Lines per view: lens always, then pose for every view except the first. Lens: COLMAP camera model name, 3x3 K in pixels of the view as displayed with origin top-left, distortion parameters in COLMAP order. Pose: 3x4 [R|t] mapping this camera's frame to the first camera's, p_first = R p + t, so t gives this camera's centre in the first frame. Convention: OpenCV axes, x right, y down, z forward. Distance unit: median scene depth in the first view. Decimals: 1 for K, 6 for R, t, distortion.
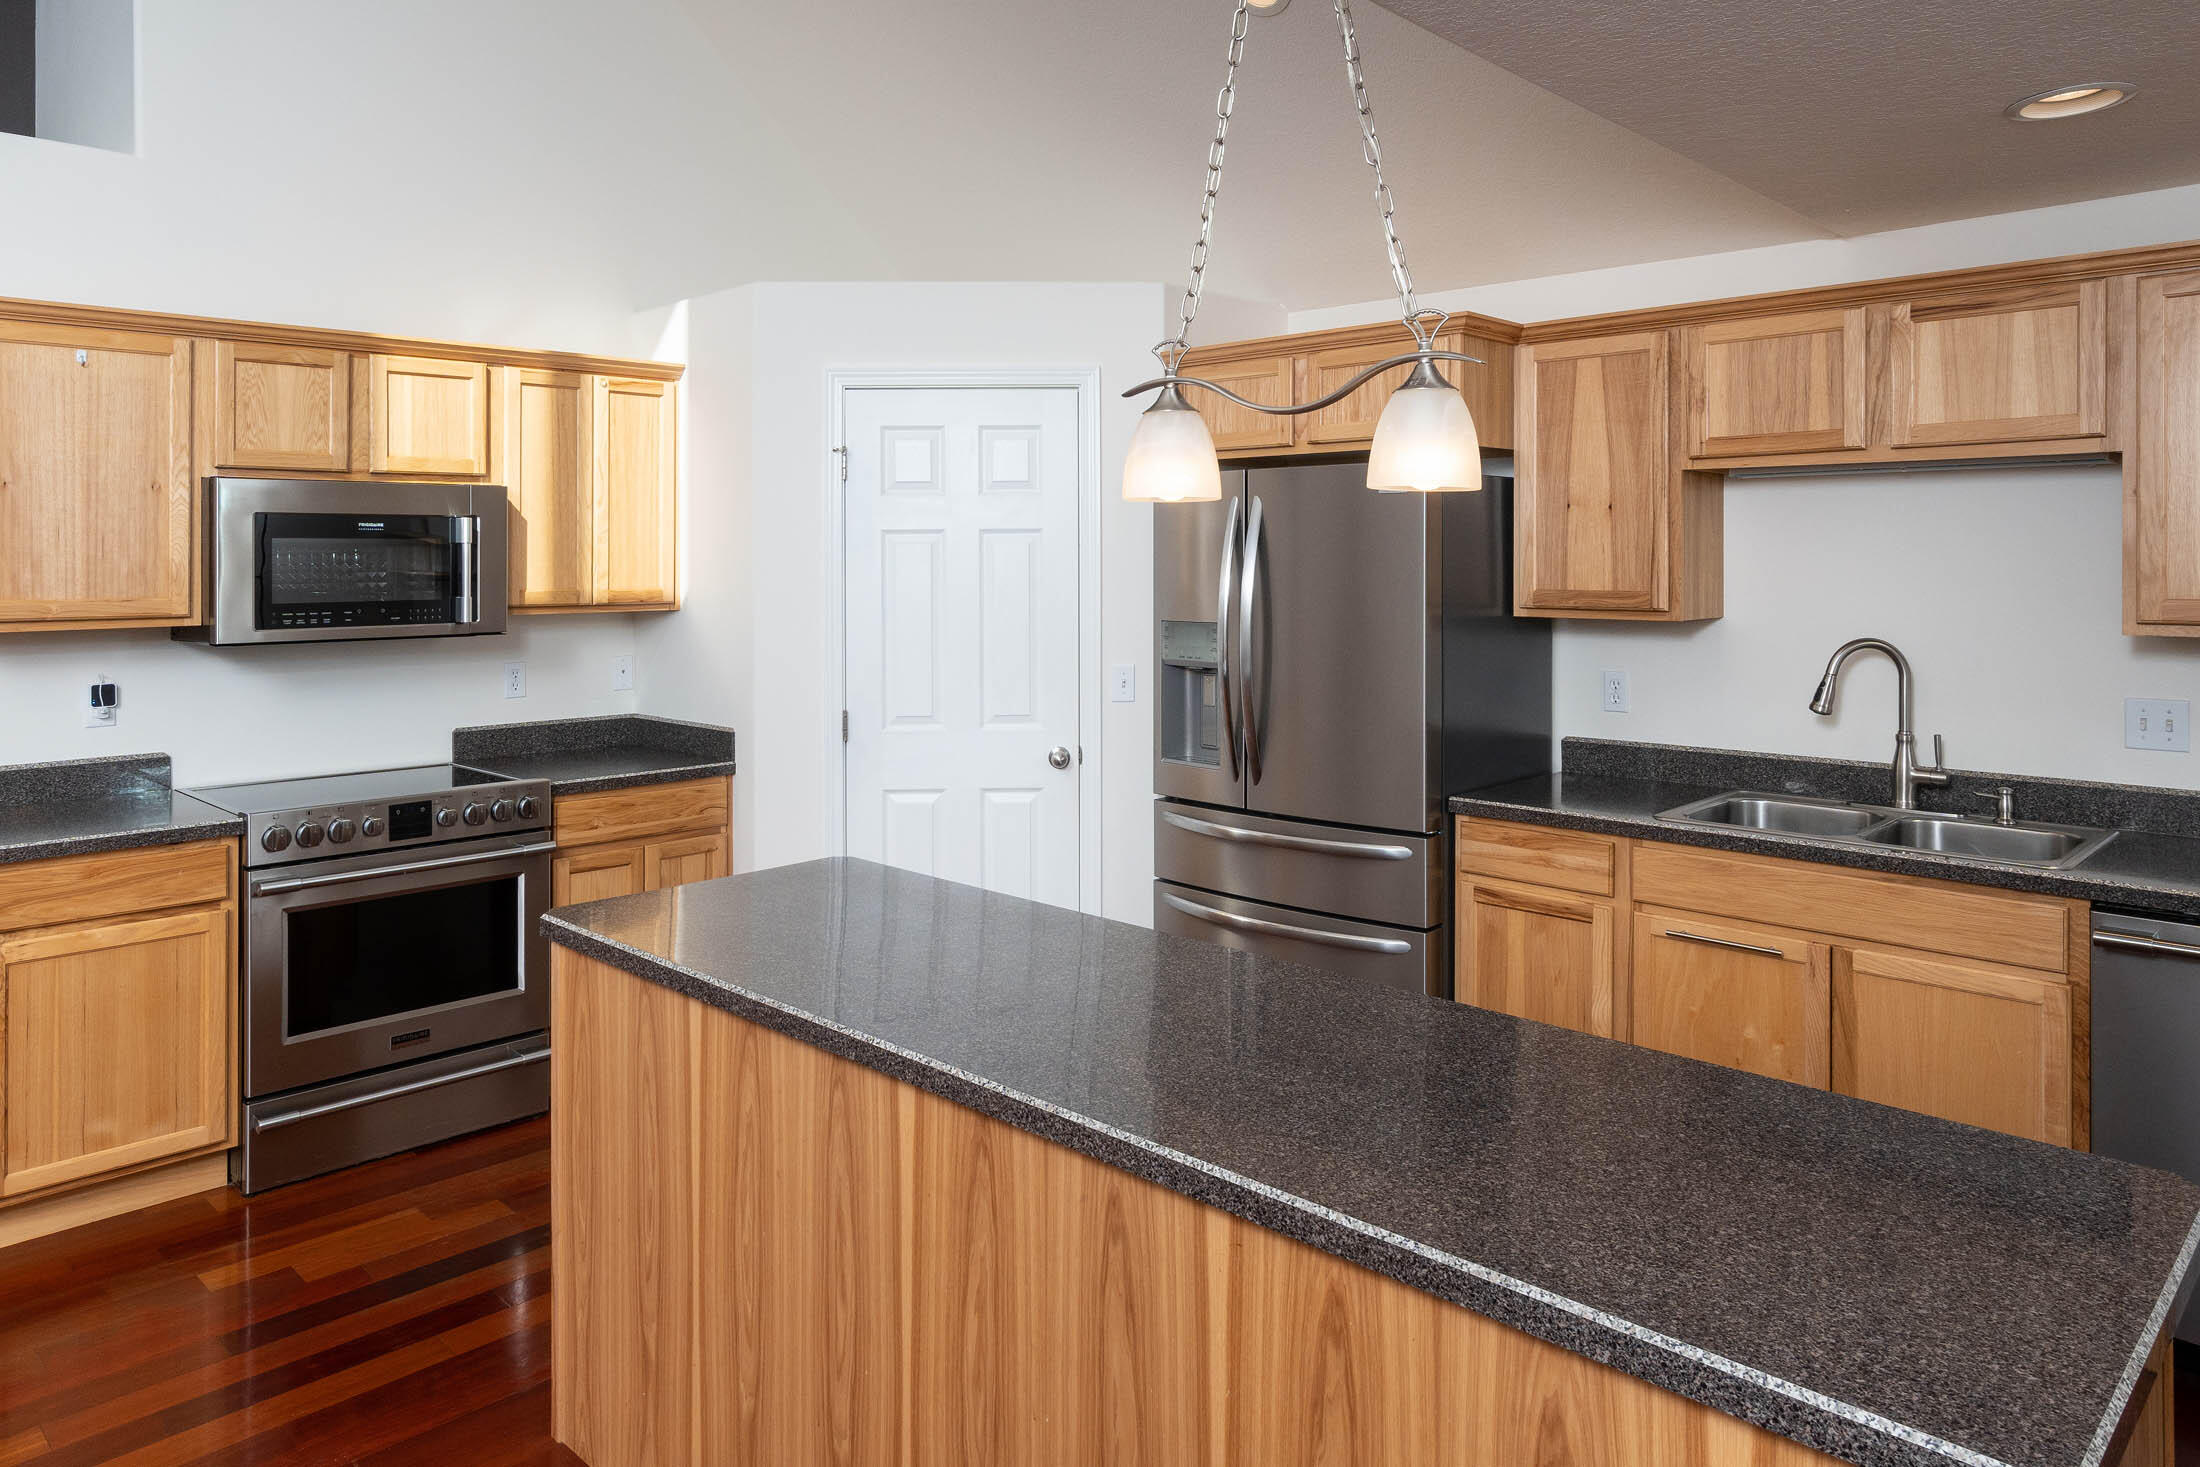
lens RADIAL K [[1456.4, 0, 1096.0], [0, 1456.4, 586.7], [0, 0, 1]] dist [-0.005241, -0.001216]
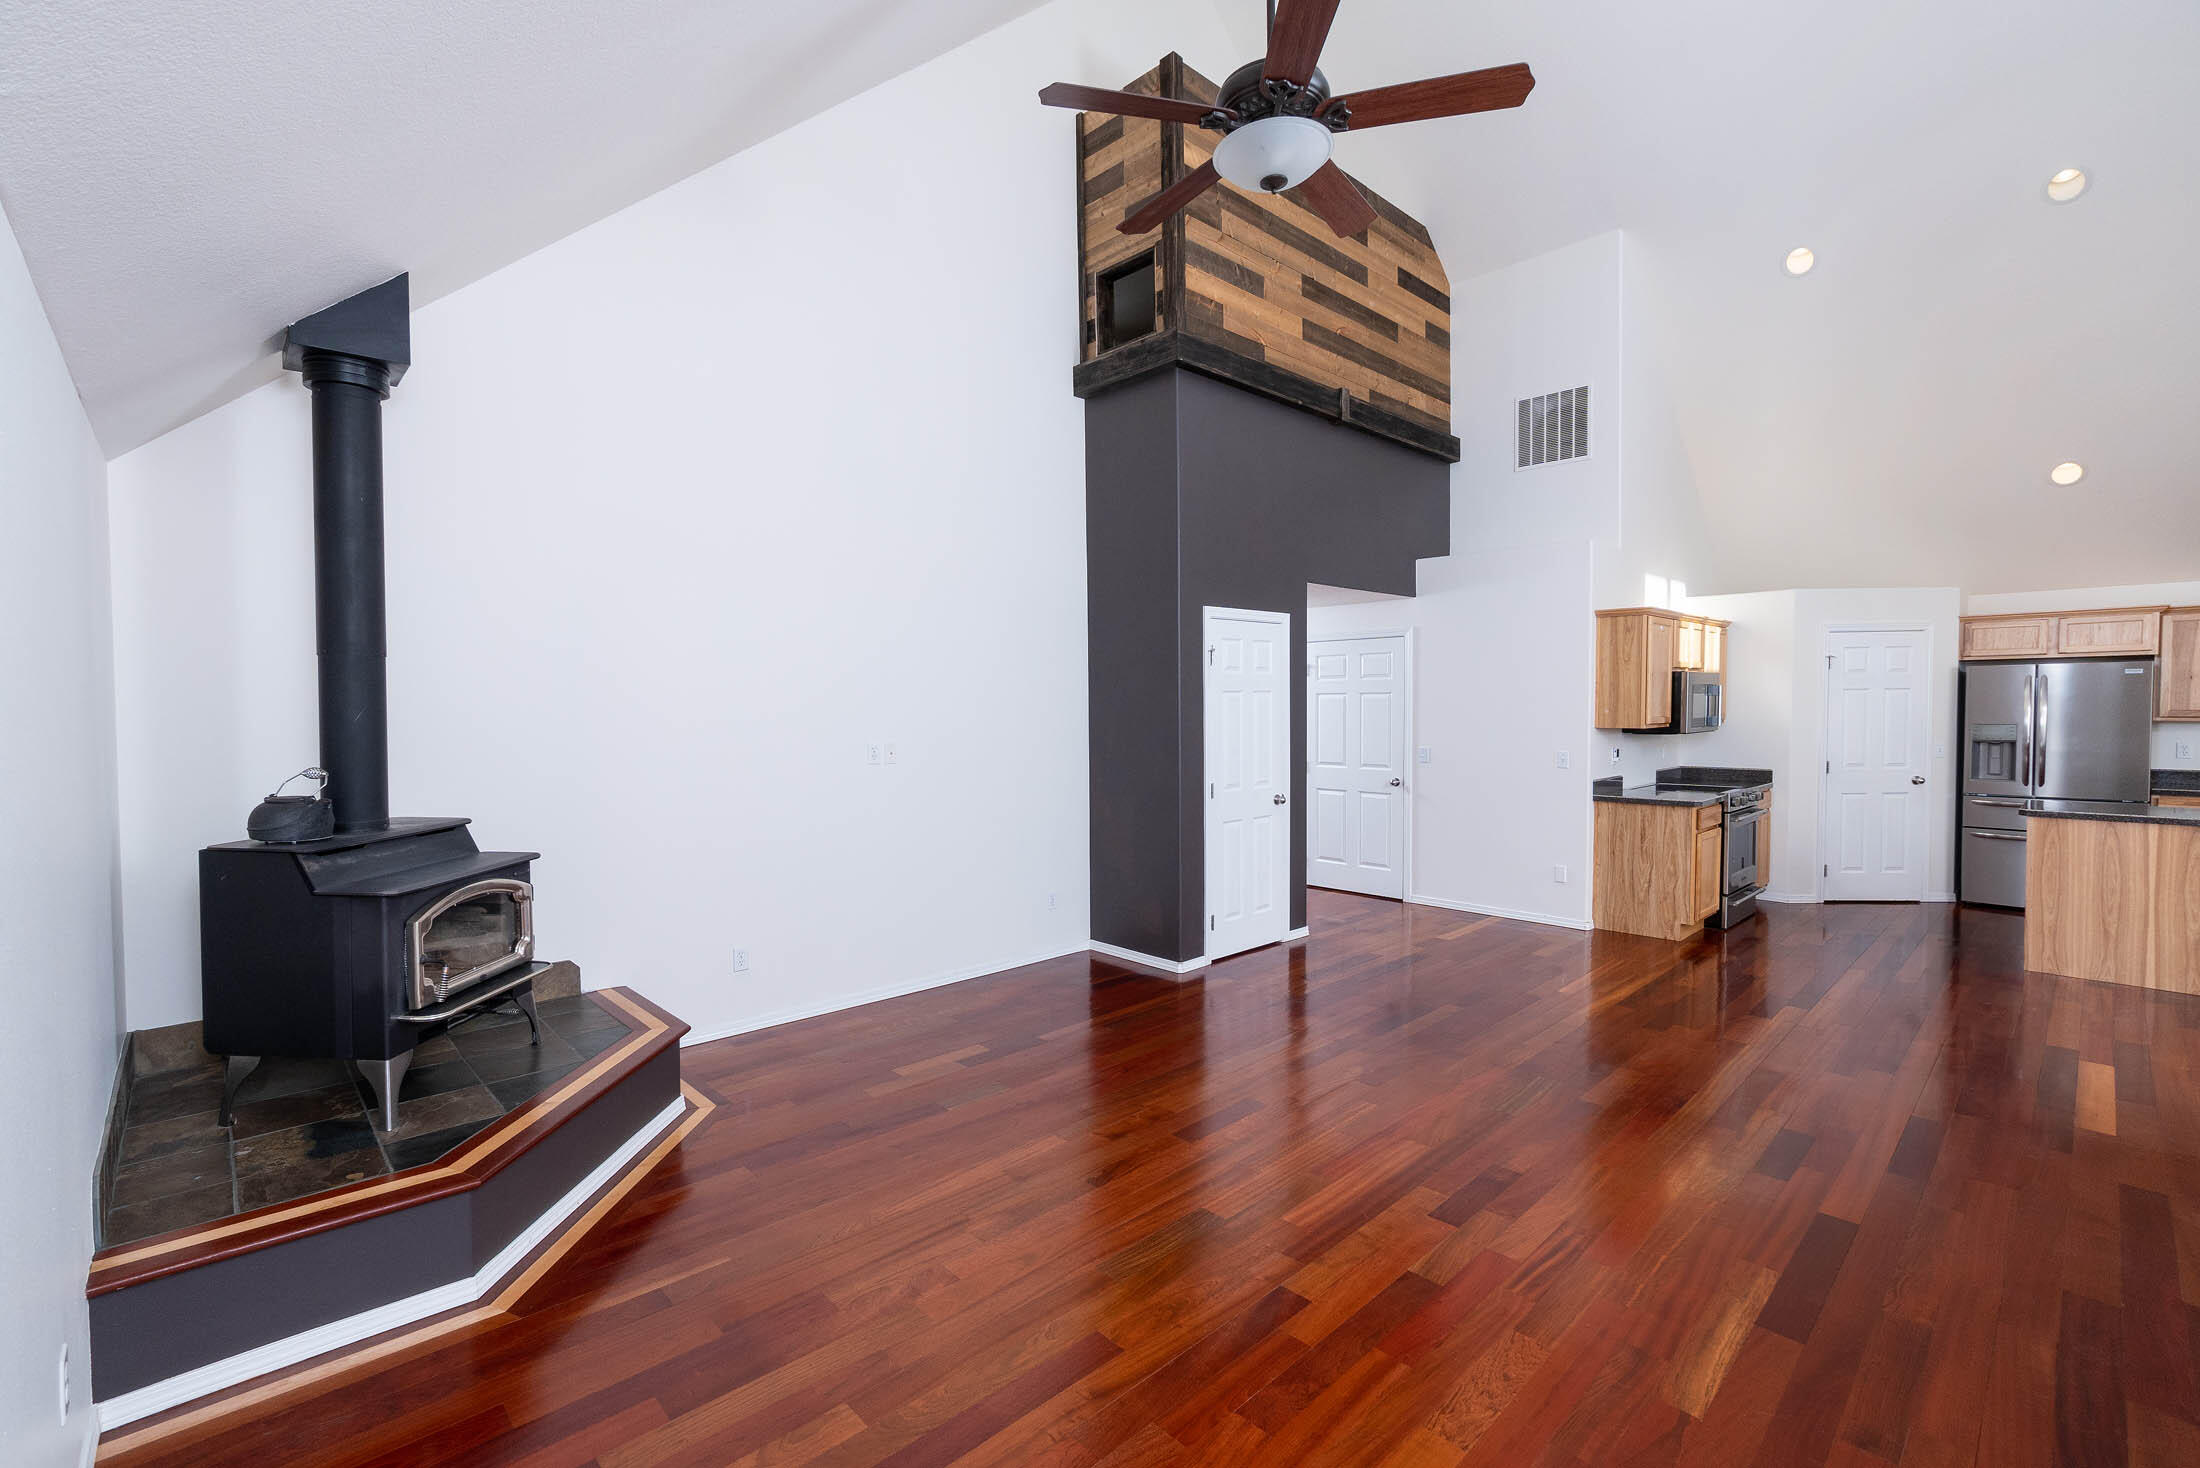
lens RADIAL K [[966.3, 0, 1096.4], [0, 966.3, 757.2], [0, 0, 1]] dist [-0.001232, 0.000271]
pose [[0.999201, -0.004293, -0.039745, -1.493661], [0.005613, 0.999434, 0.033164, 0.018059], [0.039580, -0.033361, 0.998659, -0.765217]]
